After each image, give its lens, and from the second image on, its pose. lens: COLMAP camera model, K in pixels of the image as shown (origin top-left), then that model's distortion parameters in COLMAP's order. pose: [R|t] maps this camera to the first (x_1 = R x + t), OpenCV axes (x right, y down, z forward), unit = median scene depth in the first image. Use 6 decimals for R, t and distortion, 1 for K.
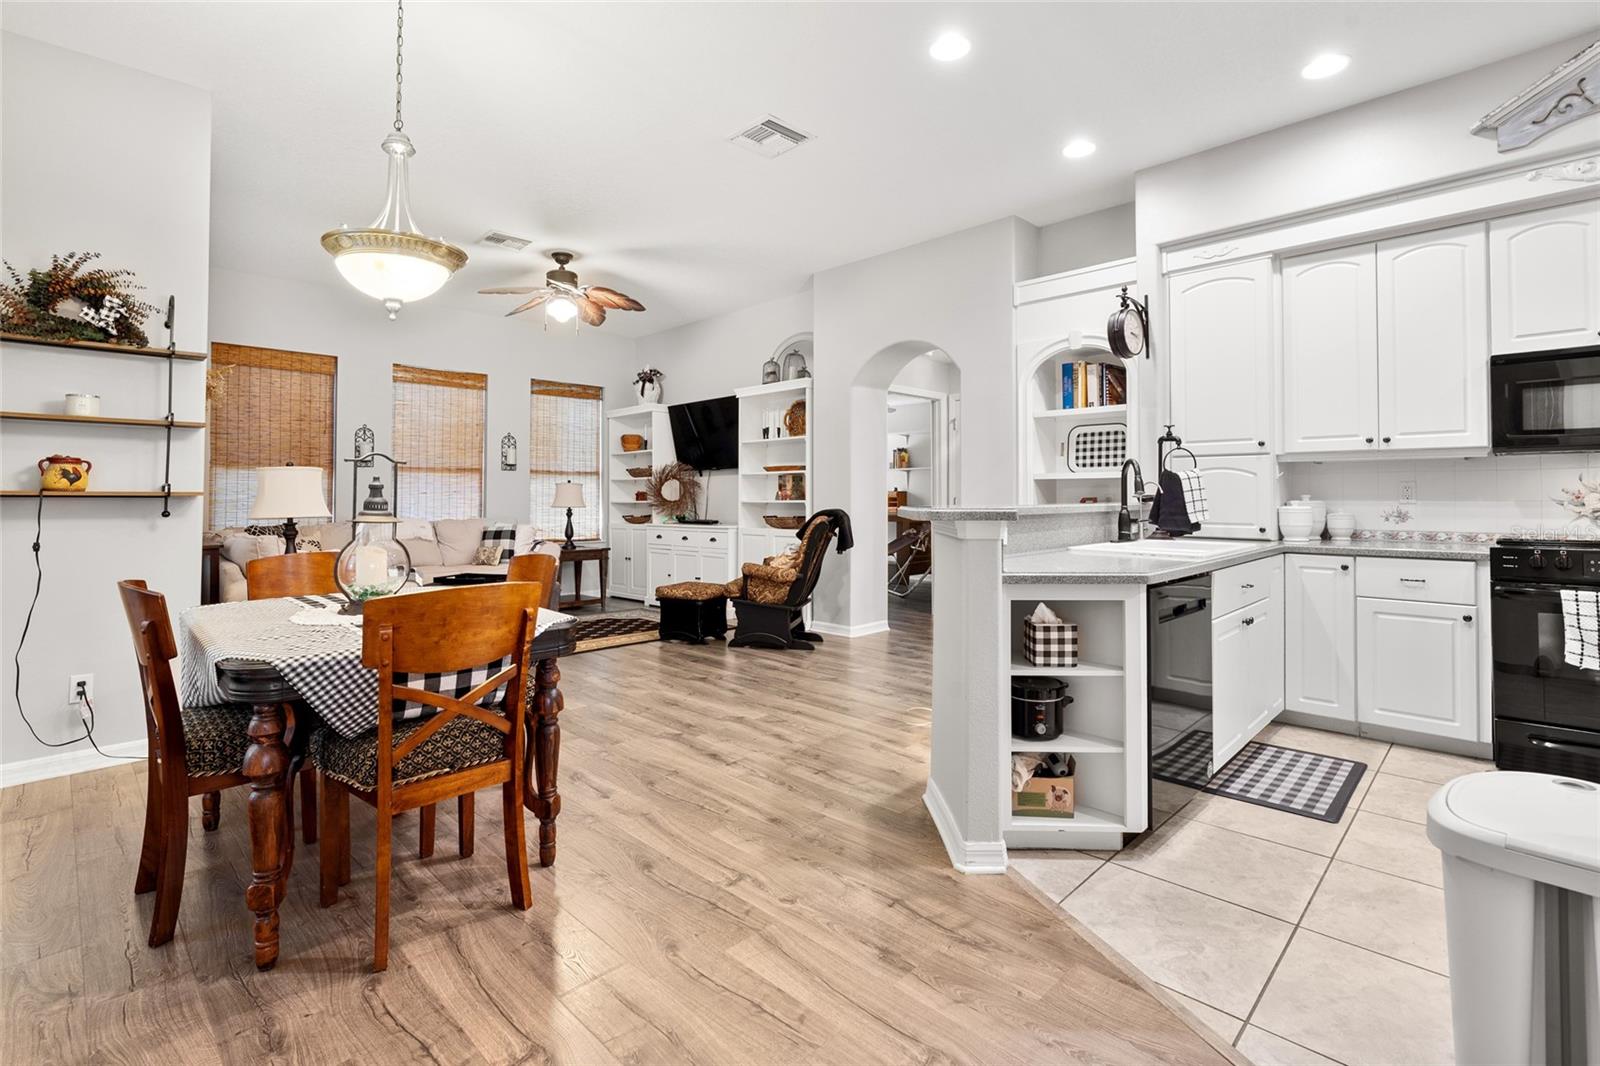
lens RADIAL K [[737.1, 0, 815.2], [0, 737.1, 485.7], [0, 0, 1]] dist [-0.004447, 0.002005]
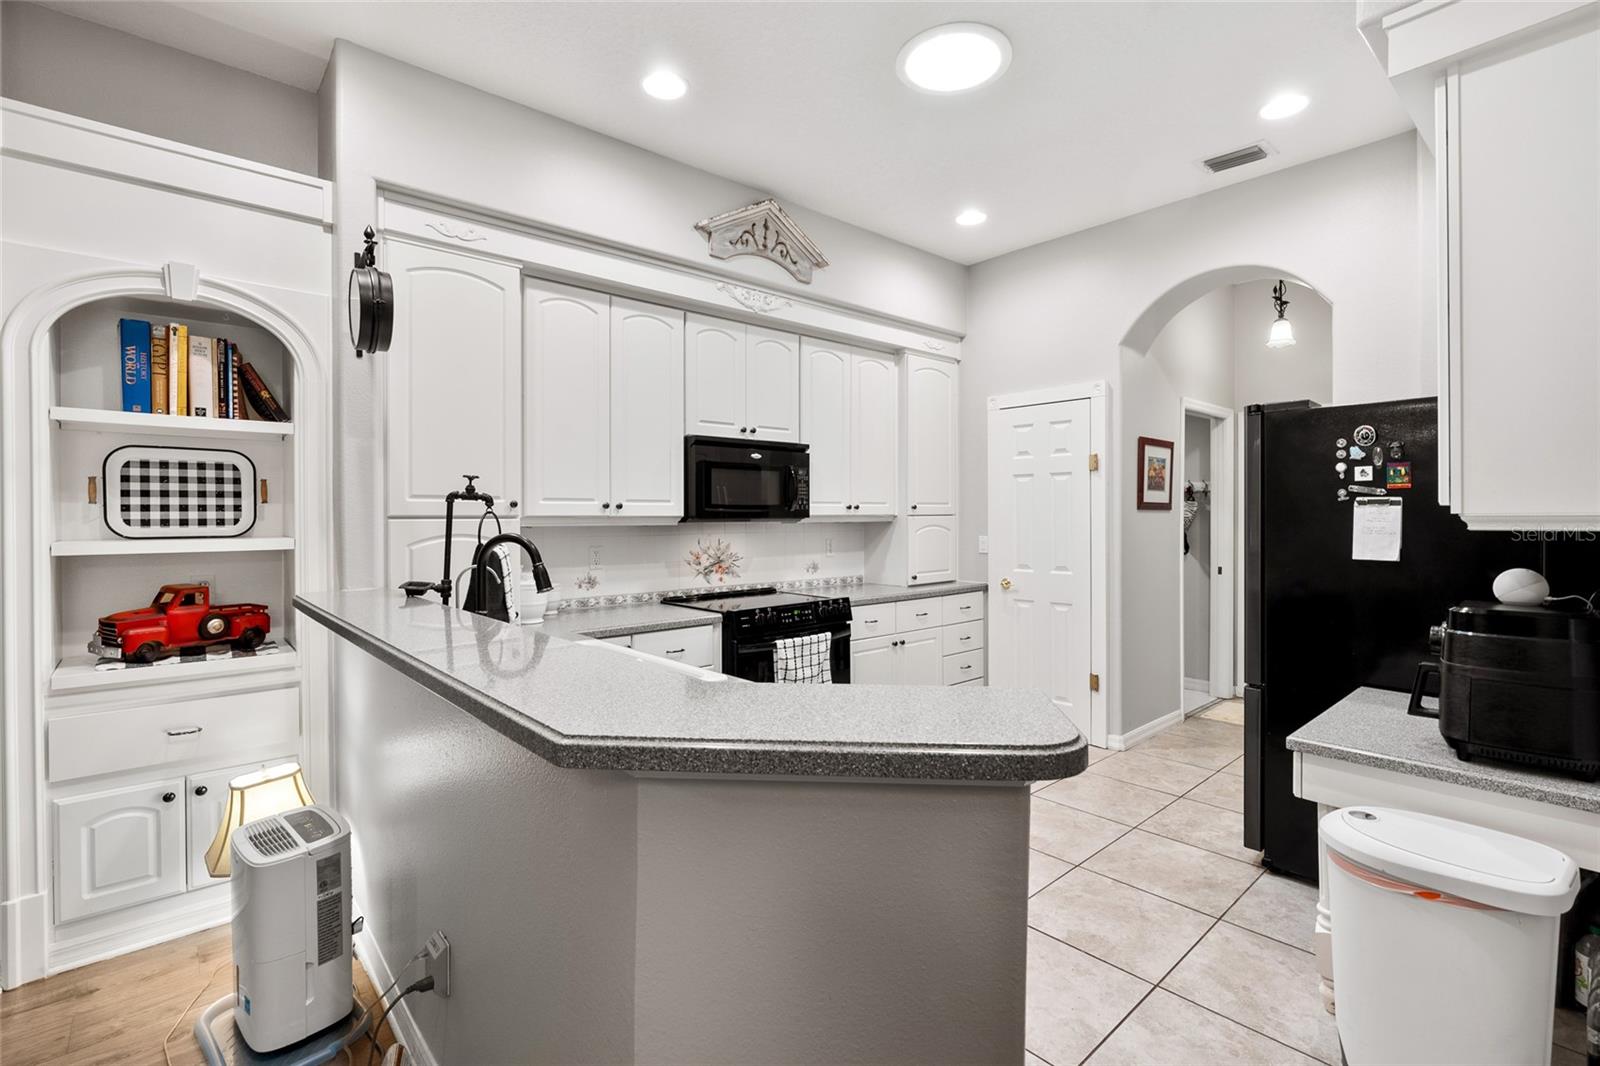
lens RADIAL K [[737.1, 0, 800.0], [0, 737.1, 516.7], [0, 0, 1]] dist [-0.004447, 0.002005]
pose [[0.081046, 0.000856, 0.996710, -0.148433], [-0.009732, 0.999953, -0.000067, -0.047846], [-0.996663, -0.009694, 0.081051, 0.648716]]
